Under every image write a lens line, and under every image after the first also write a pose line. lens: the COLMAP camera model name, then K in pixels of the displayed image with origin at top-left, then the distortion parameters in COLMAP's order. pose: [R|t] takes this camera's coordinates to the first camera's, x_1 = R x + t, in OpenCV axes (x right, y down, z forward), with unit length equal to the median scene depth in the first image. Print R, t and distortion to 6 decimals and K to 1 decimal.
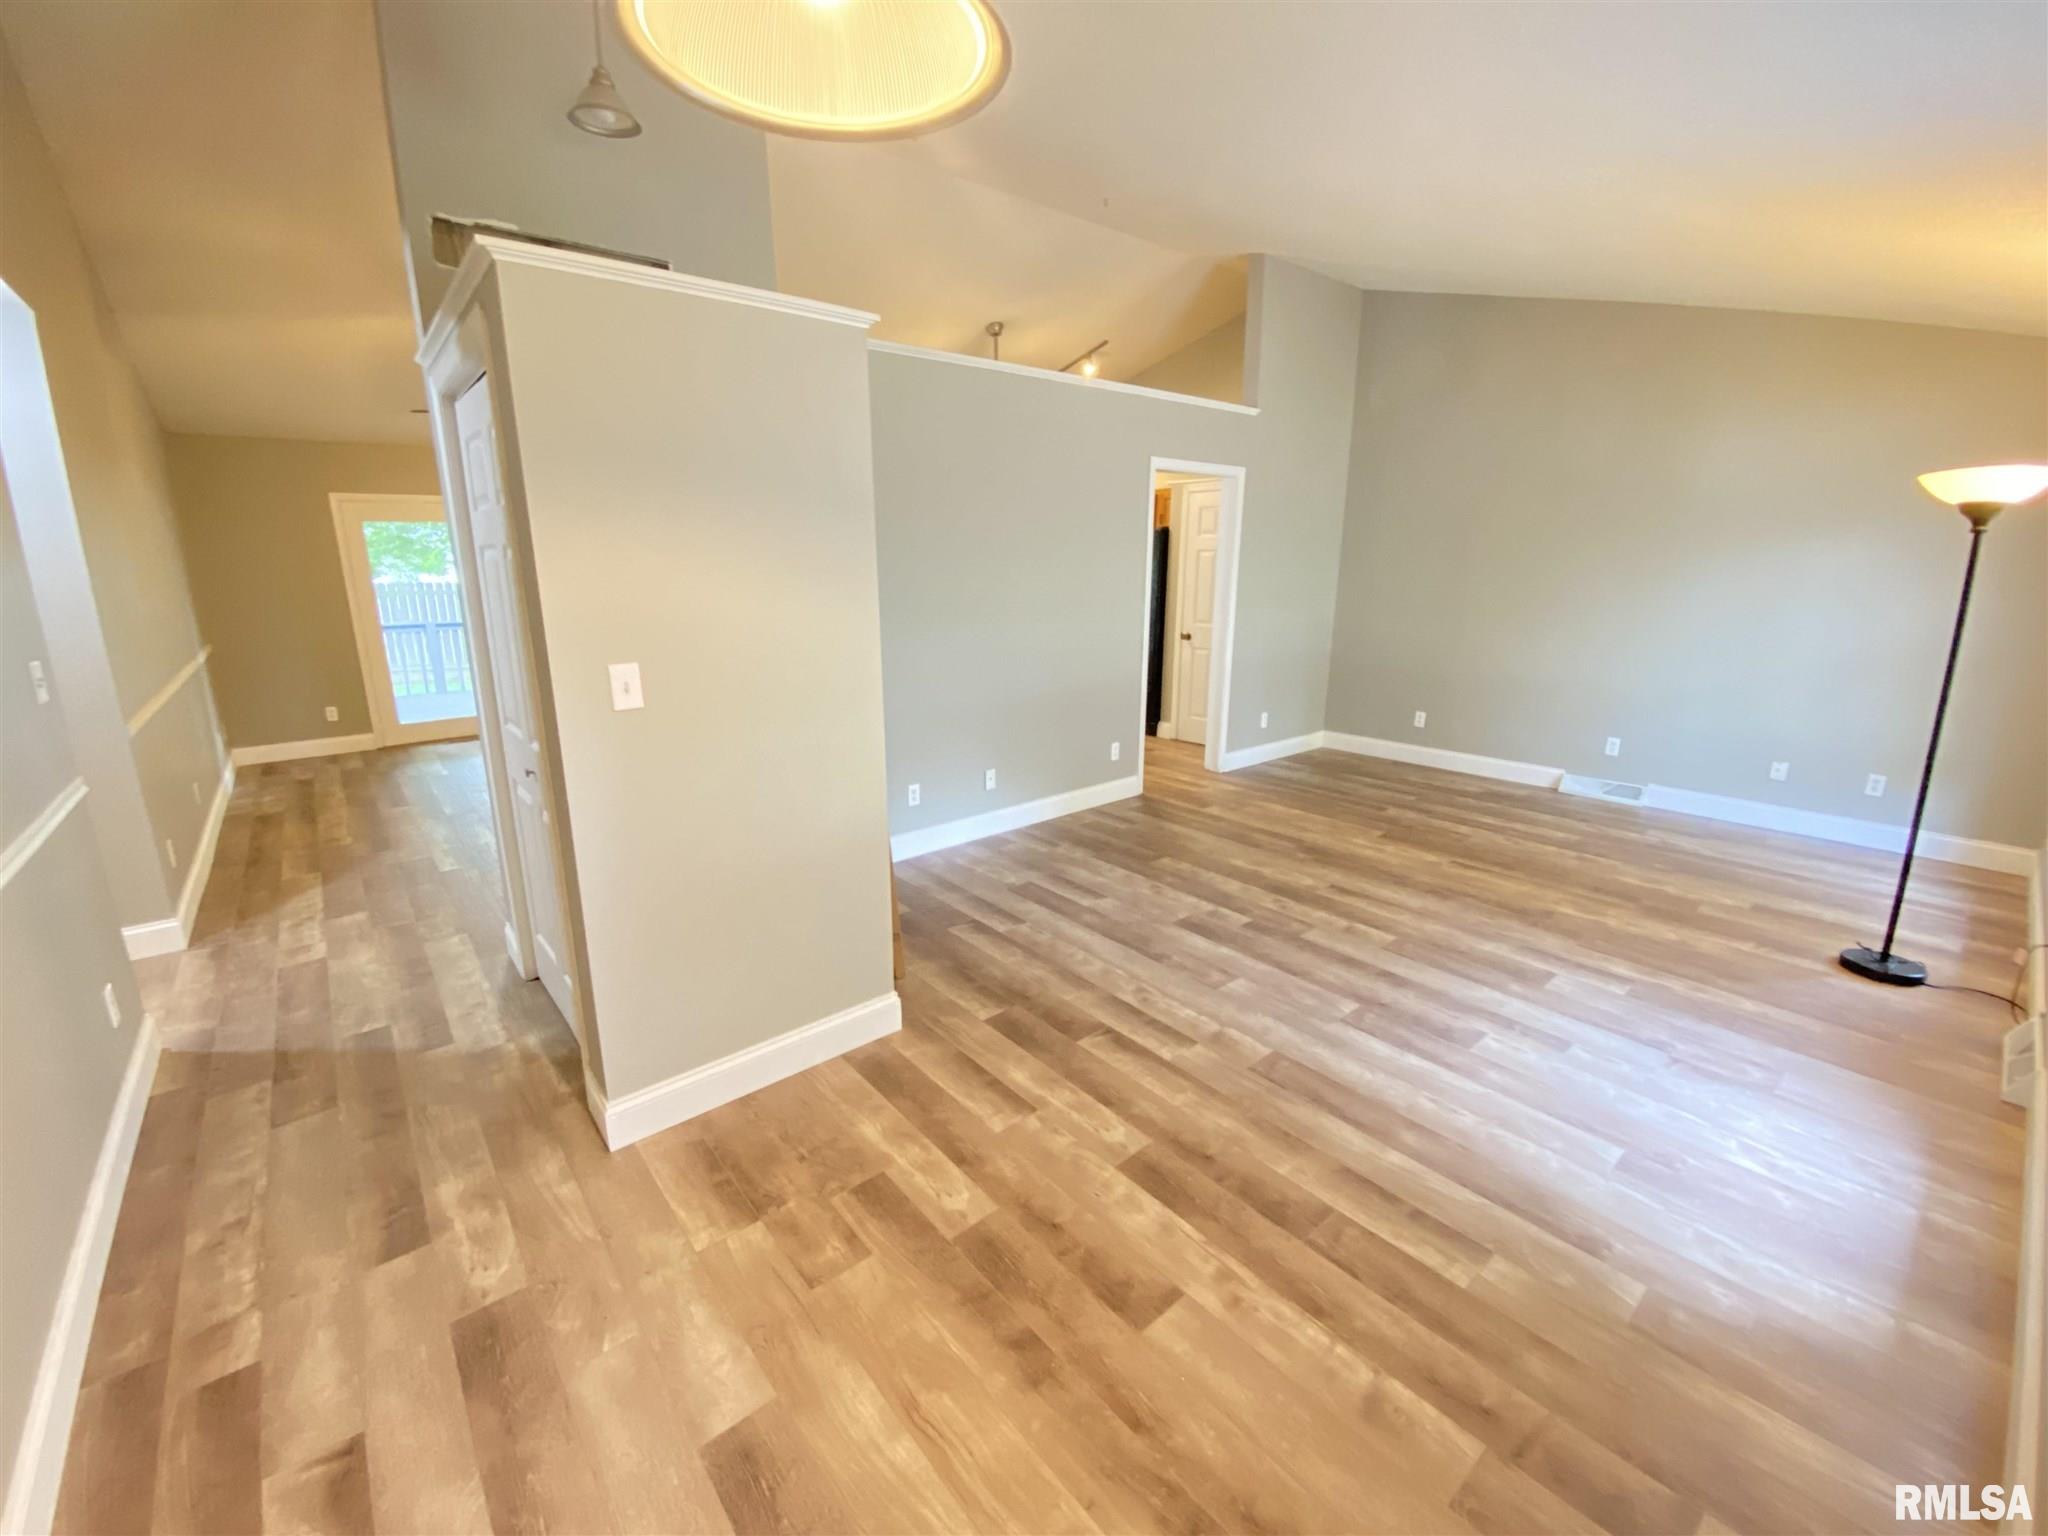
lens RADIAL K [[859.9, 0, 983.1], [0, 859.9, 752.9], [0, 0, 1]] dist [-0.001213, -0.008368]
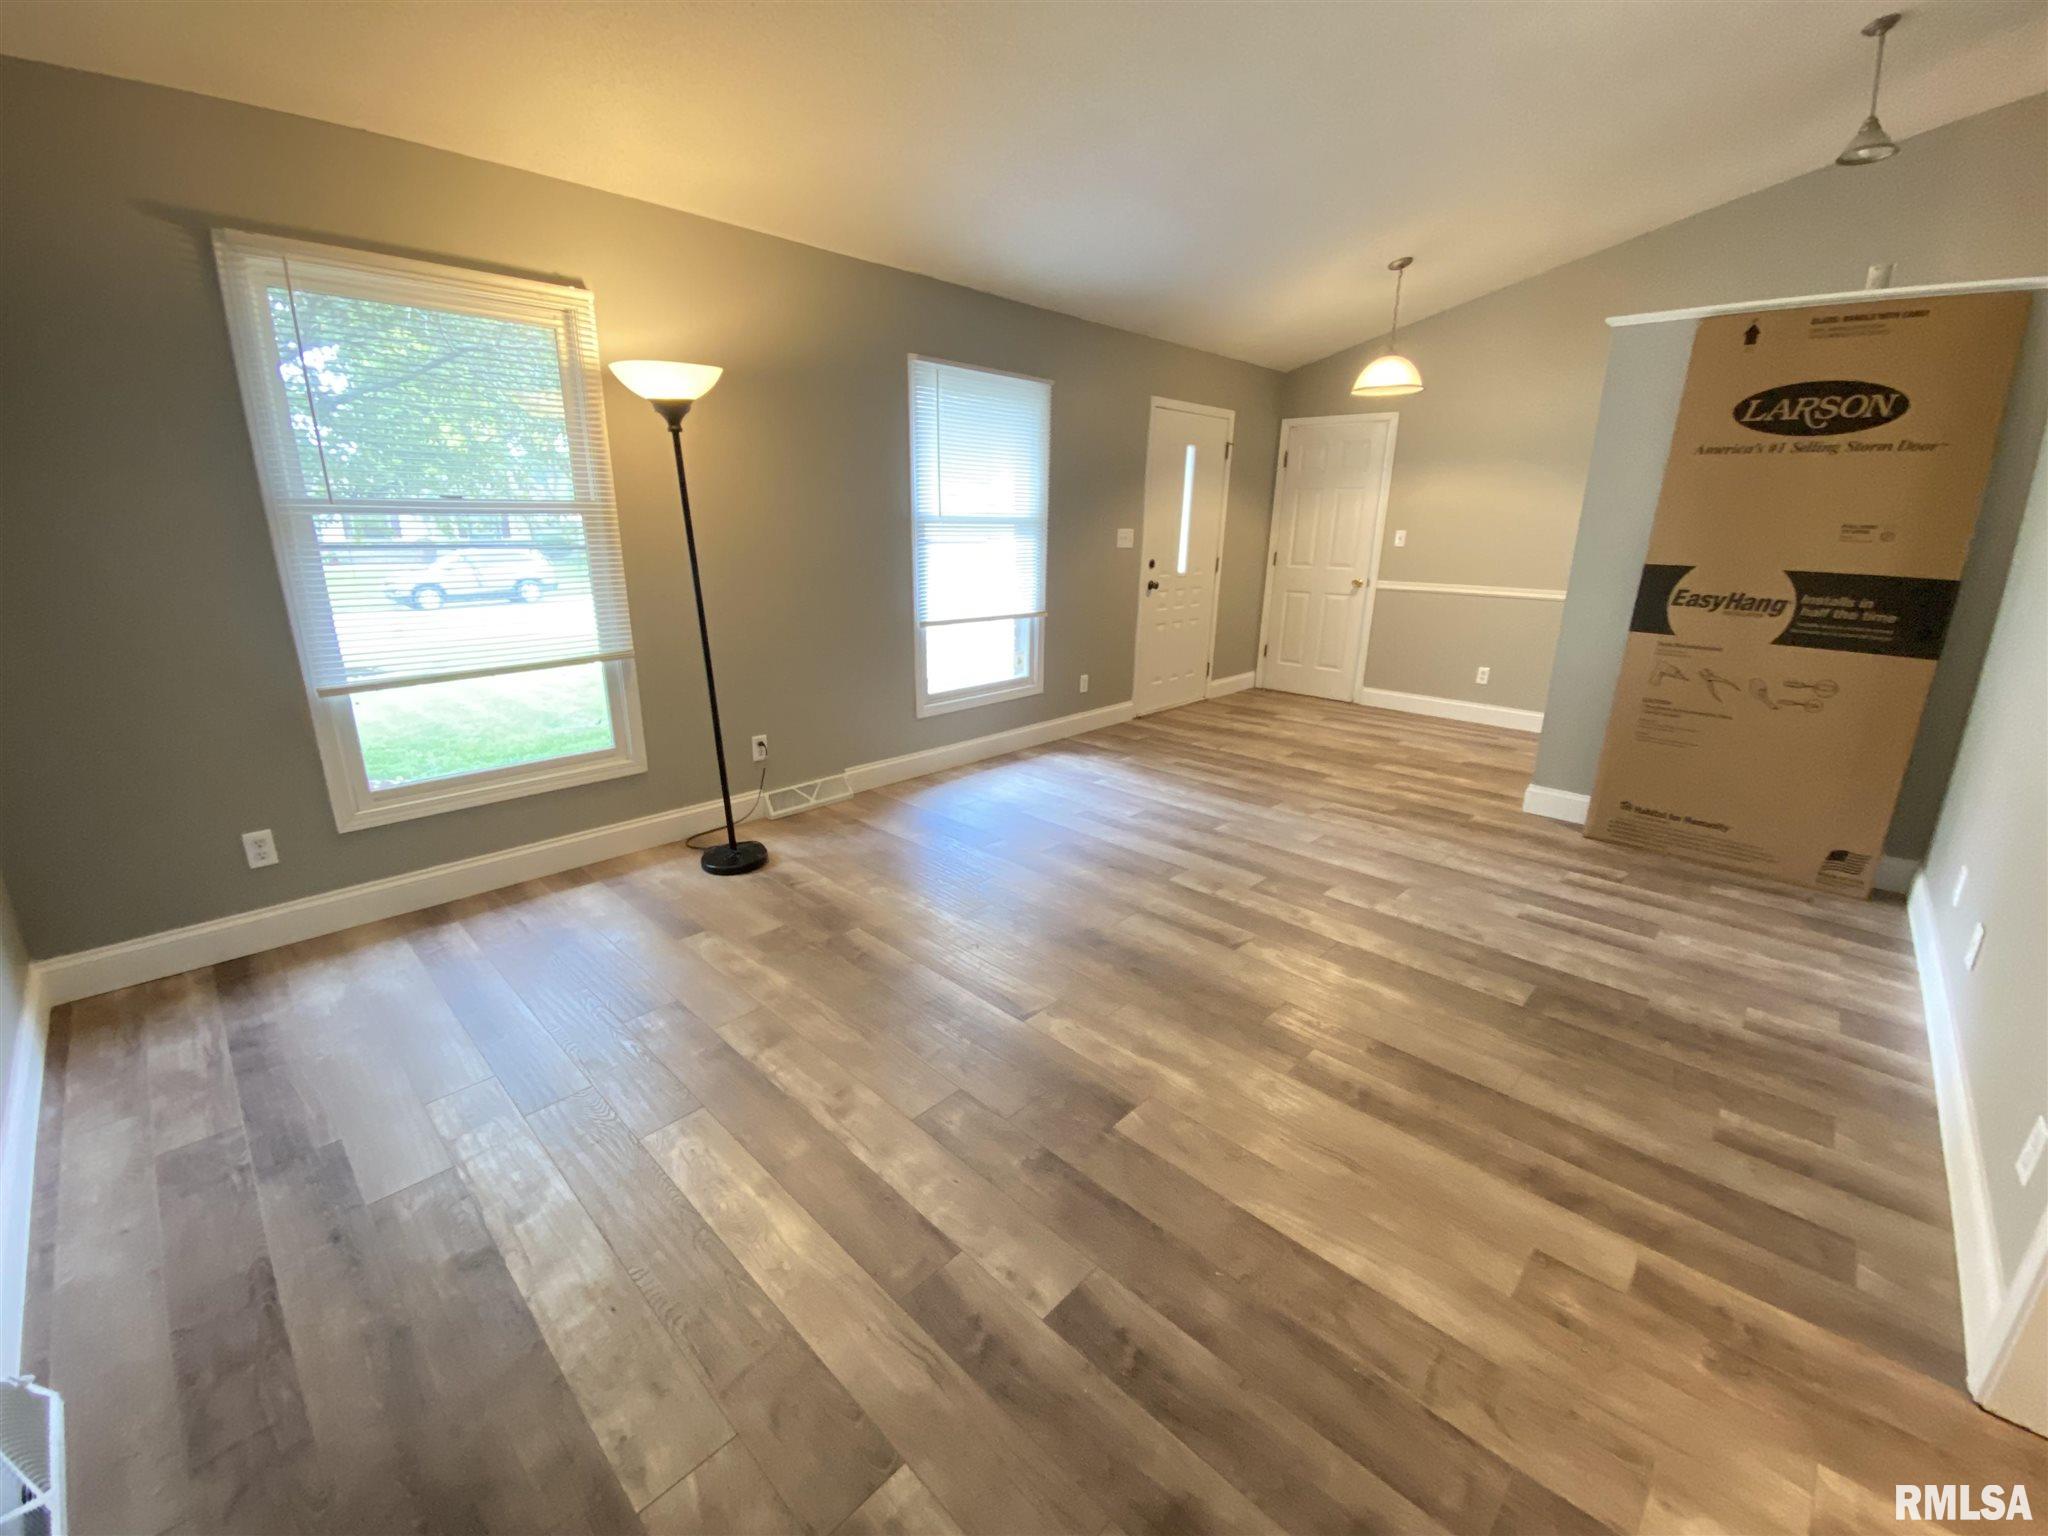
lens RADIAL K [[840.8, 0, 1009.2], [0, 840.8, 764.7], [0, 0, 1]] dist [0.036320, -0.029306]
pose [[-0.991782, 0.034399, -0.123228, 0.796254], [-0.031220, 0.868990, 0.493844, -0.362263], [0.124072, 0.493633, -0.860774, 1.782233]]
